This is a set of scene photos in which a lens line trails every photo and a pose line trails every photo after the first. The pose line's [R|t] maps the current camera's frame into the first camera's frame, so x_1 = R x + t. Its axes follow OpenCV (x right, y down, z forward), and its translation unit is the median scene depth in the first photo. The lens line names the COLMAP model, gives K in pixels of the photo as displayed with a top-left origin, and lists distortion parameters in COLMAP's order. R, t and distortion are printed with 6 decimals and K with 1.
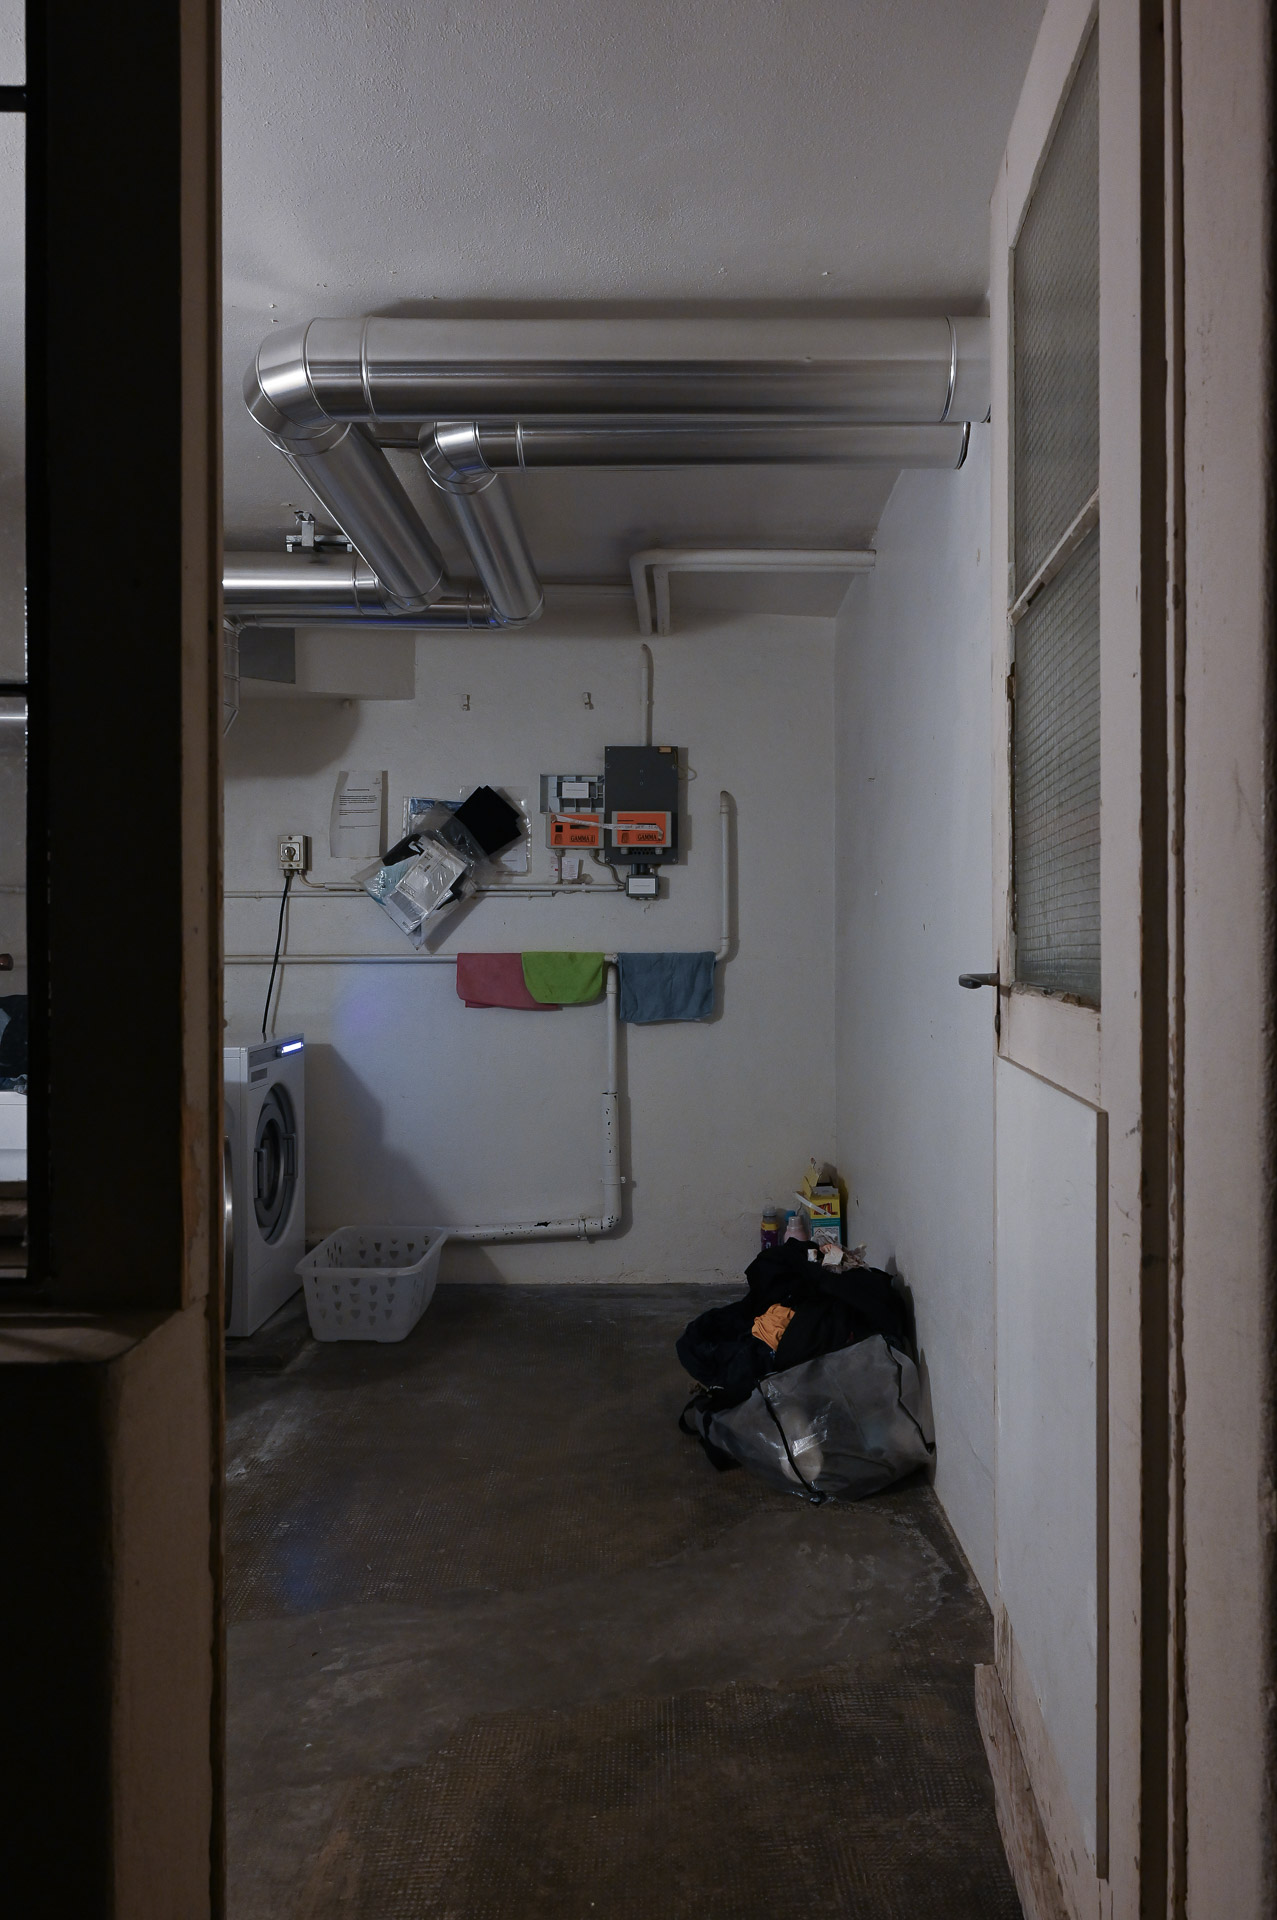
lens RADIAL K [[1288.2, 0, 674.3], [0, 1288.2, 925.6], [0, 0, 1]] dist [0.000629, -0.000066]
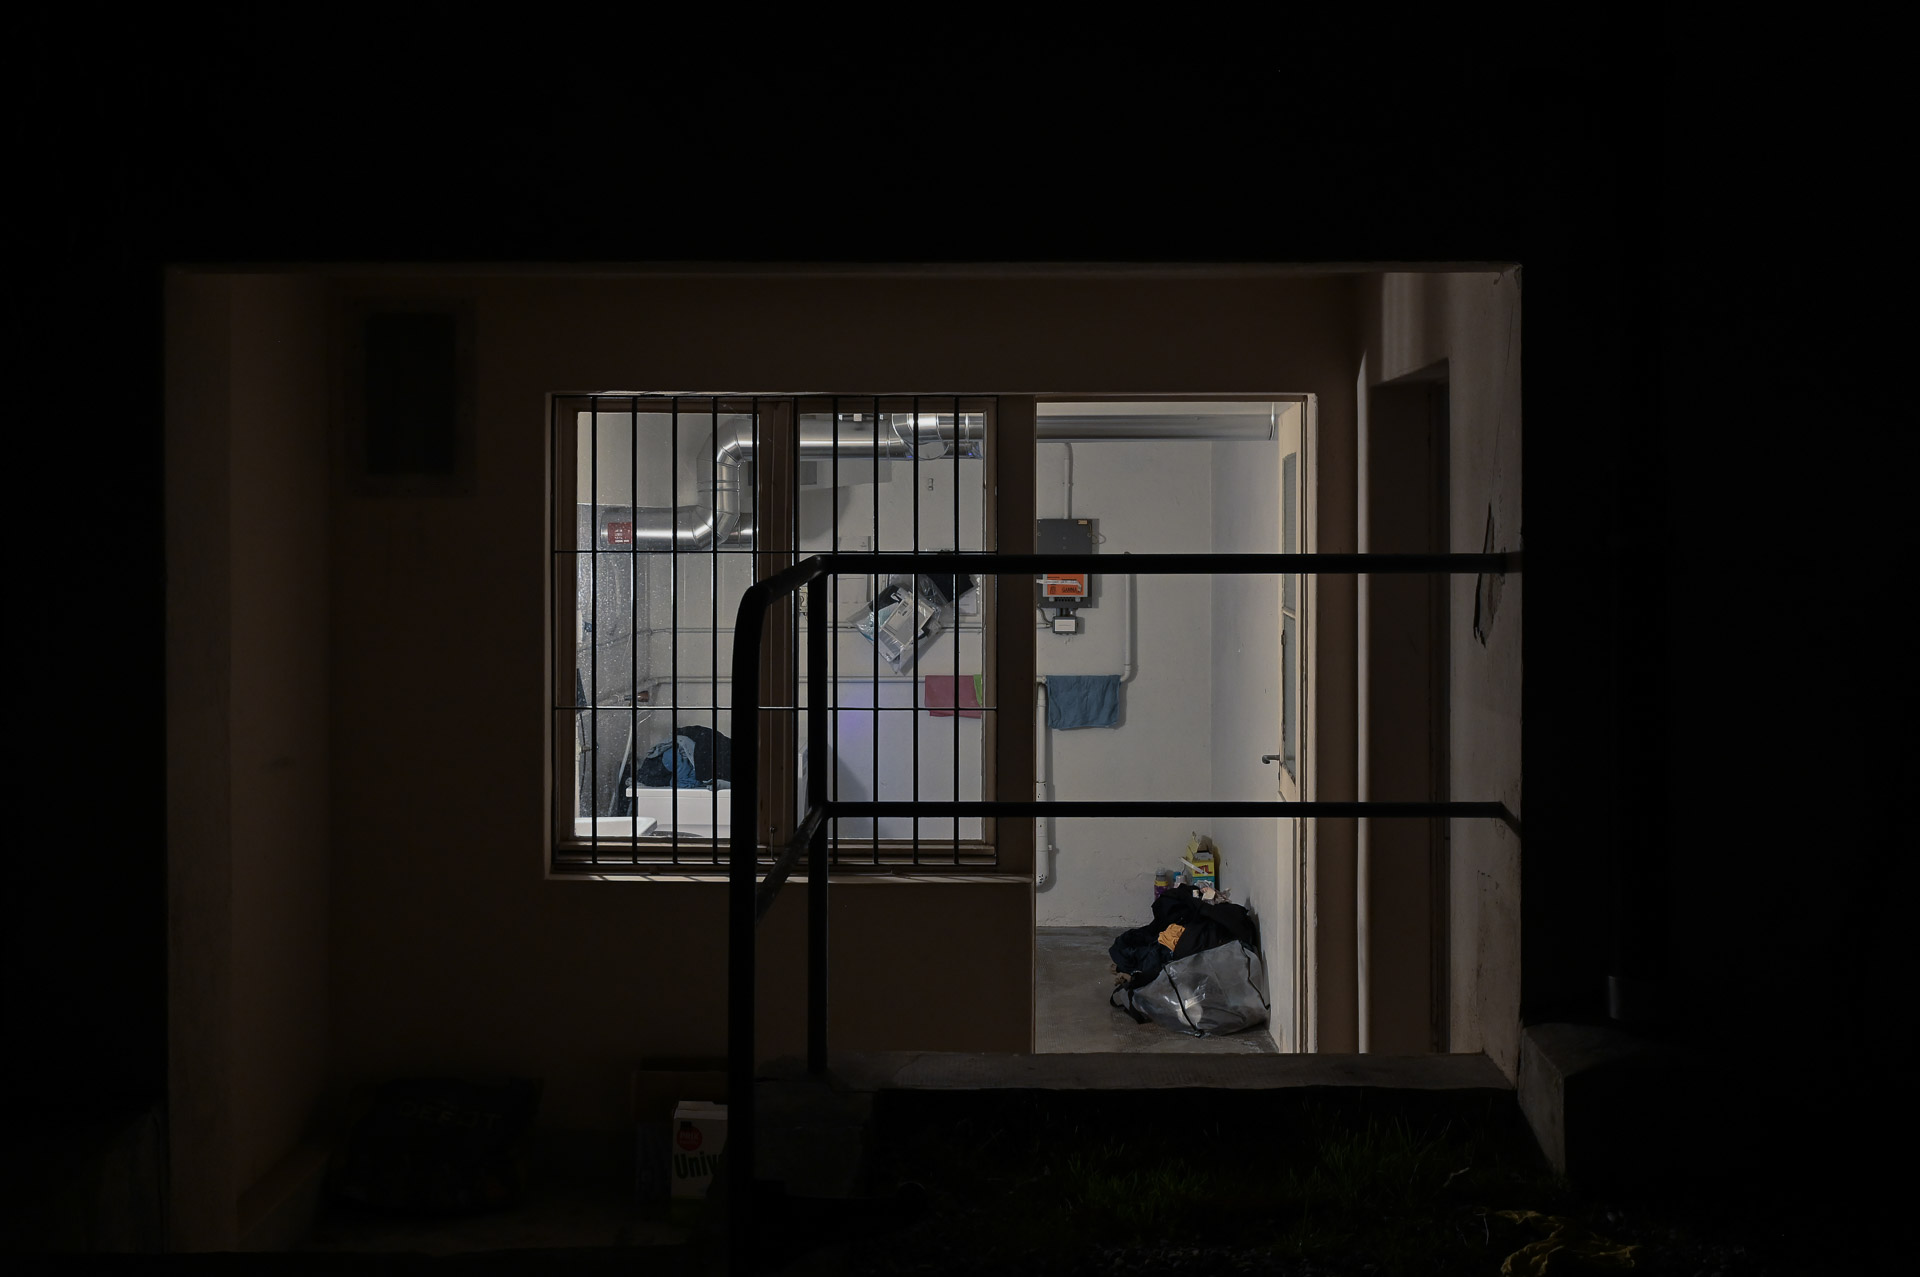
lens RADIAL K [[1822.8, 0, 957.7], [0, 1822.8, 497.6], [0, 0, 1]] dist [0.002885, 0.002744]
pose [[0.999874, 0.001475, -0.015836, -0.105433], [-0.001492, 0.999998, -0.001038, -0.159639], [0.015834, 0.001061, 0.999874, -0.871893]]
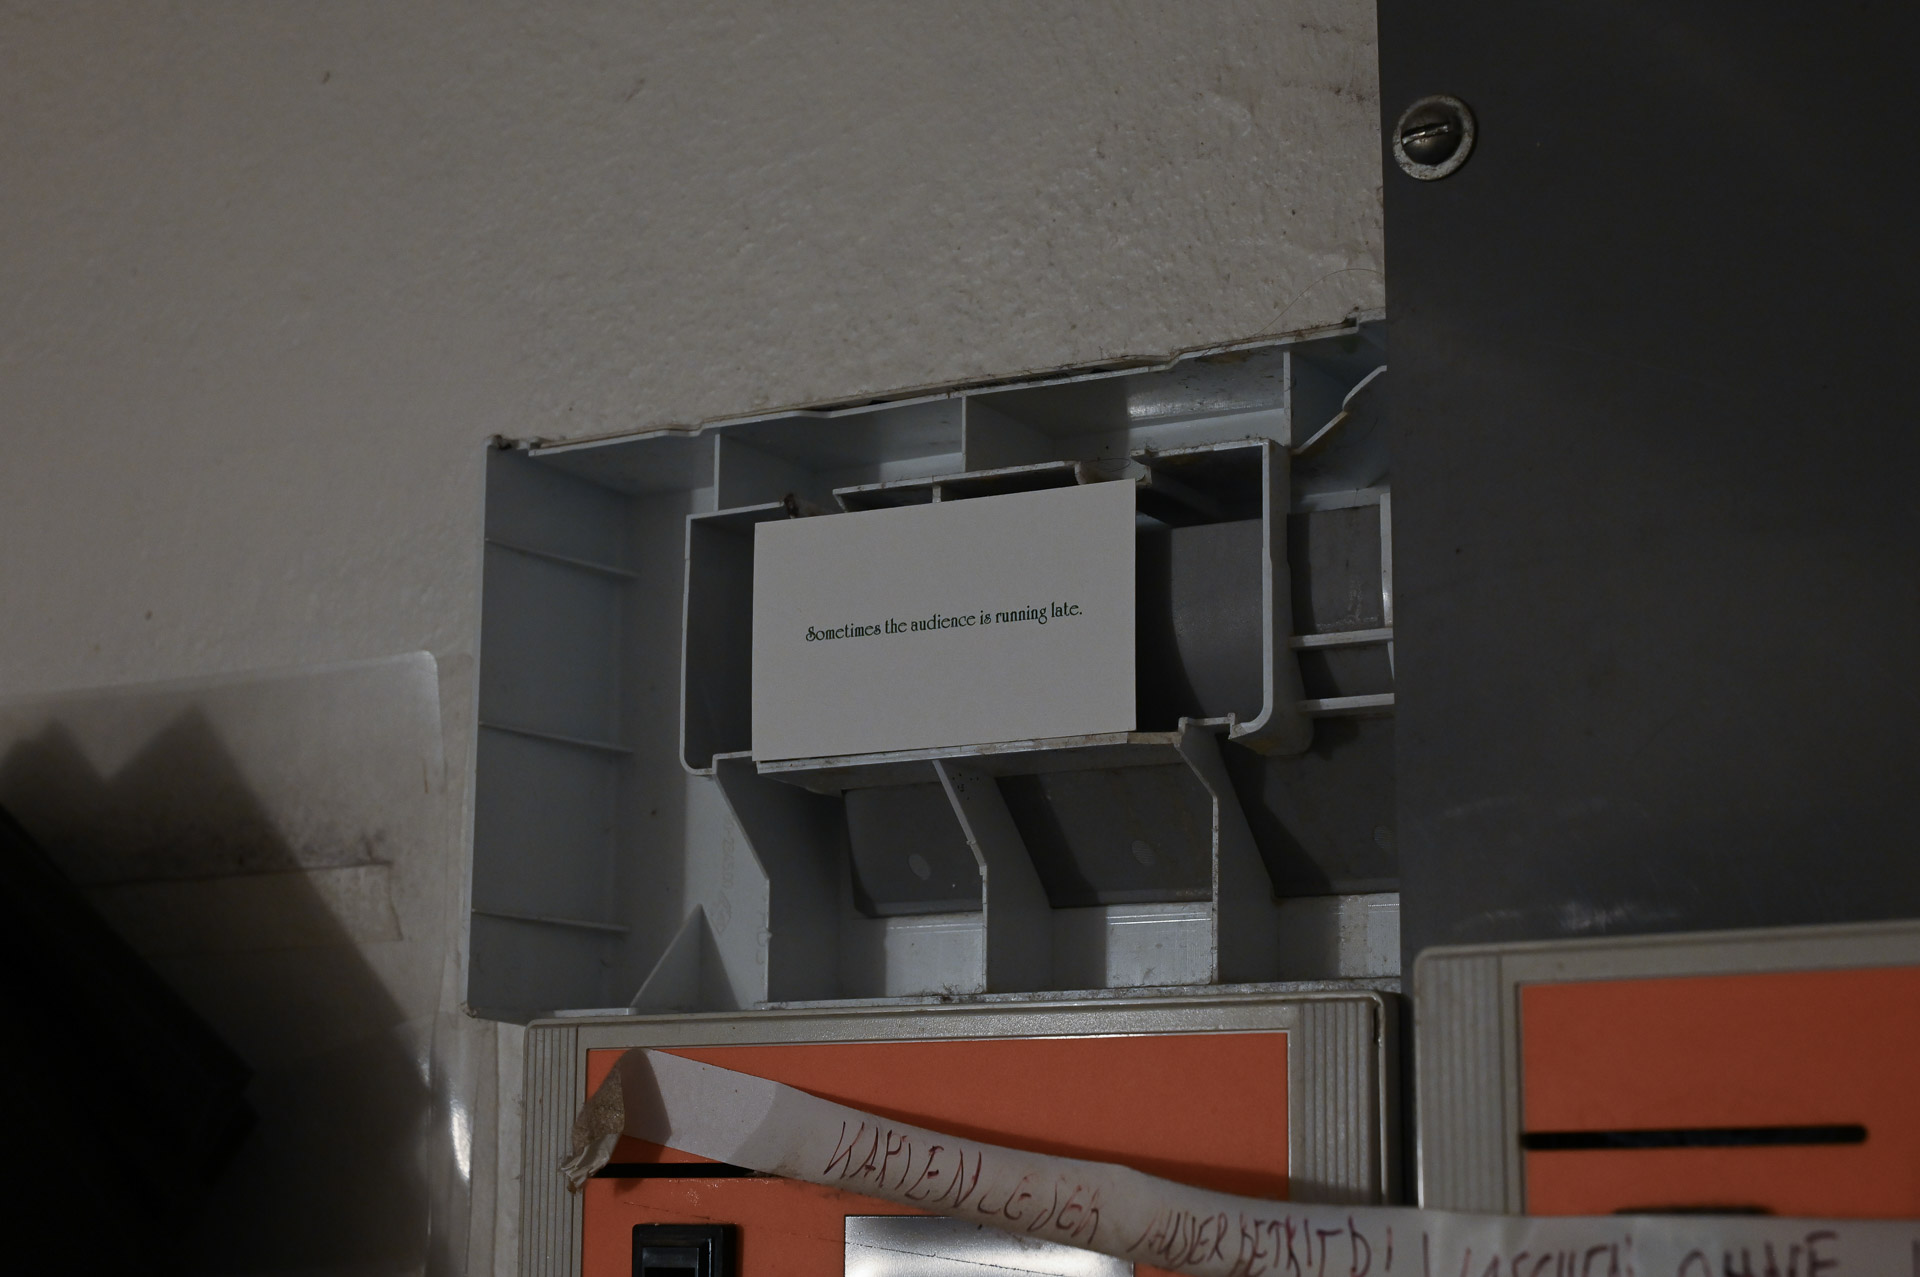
lens RADIAL K [[3213.0, 0, 960.0], [0, 3213.0, 638.5], [0, 0, 1]] dist [0.003721, -0.107348]
pose [[0.851868, -0.099739, -0.514171, 0.001099], [0.000183, 0.981757, -0.190139, -0.076113], [0.523756, 0.161880, 0.836346, 0.875918]]
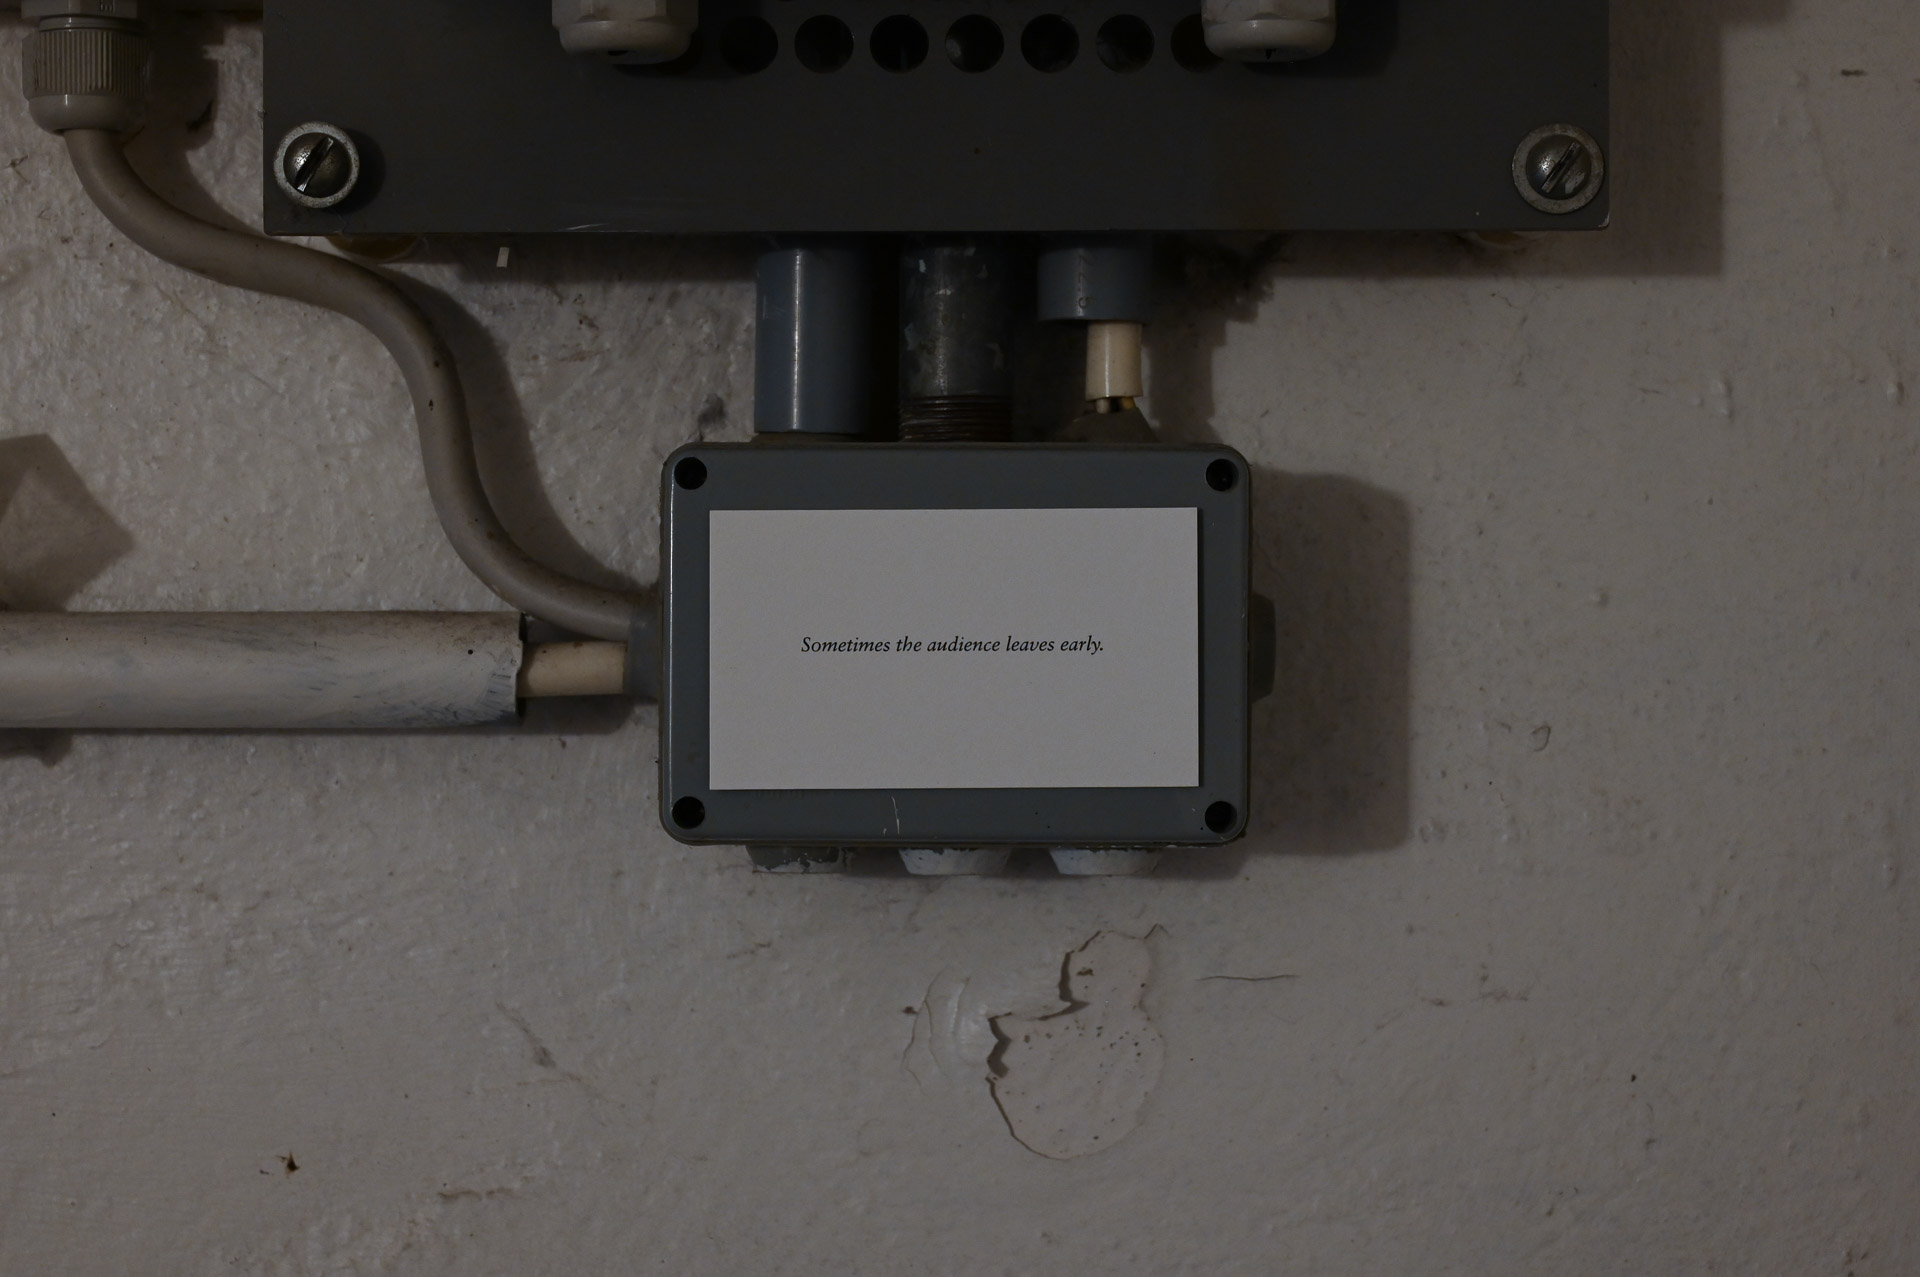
lens RADIAL K [[3213.0, 0, 960.0], [0, 3213.0, 638.5], [0, 0, 1]] dist [0.003721, -0.107348]
pose [[0.999955, -0.006722, -0.006628, -0.023887], [0.006800, 0.999906, 0.011868, -0.032715], [0.006547, -0.011912, 0.999908, 0.865125]]
